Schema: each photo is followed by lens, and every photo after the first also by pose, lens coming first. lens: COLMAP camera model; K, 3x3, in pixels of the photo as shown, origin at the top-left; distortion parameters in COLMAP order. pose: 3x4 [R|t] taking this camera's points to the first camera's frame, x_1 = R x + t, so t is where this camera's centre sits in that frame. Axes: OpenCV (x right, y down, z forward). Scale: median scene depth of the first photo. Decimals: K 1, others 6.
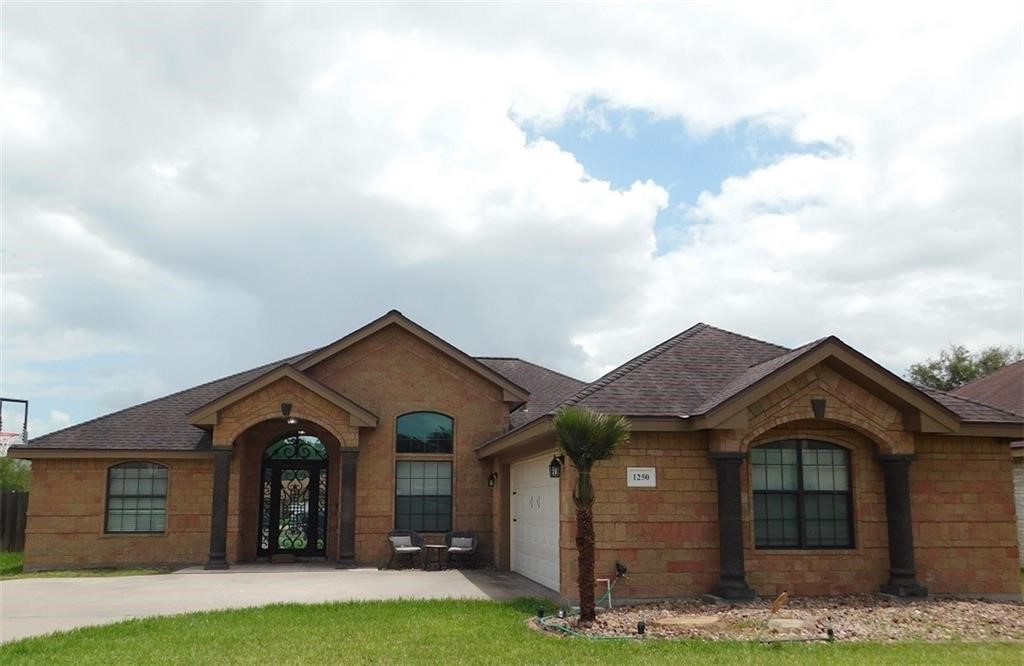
lens RADIAL K [[835.9, 0, 512.3], [0, 835.9, 373.0], [0, 0, 1]] dist [-0.015173, -0.001020]
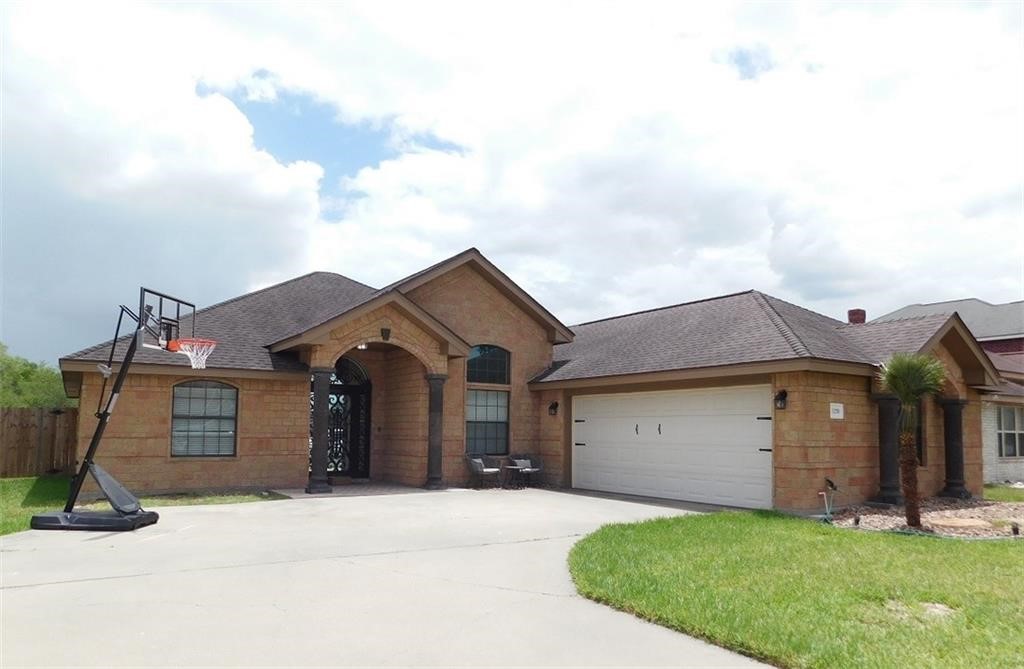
lens RADIAL K [[681.5, 0, 512.9], [0, 681.5, 384.6], [0, 0, 1]] dist [-0.059113, 0.058383]
pose [[0.912689, 0.039561, 0.406735, -0.449352], [-0.075527, 0.994486, 0.072750, 0.031496], [-0.401614, -0.097118, 0.910645, 0.182745]]
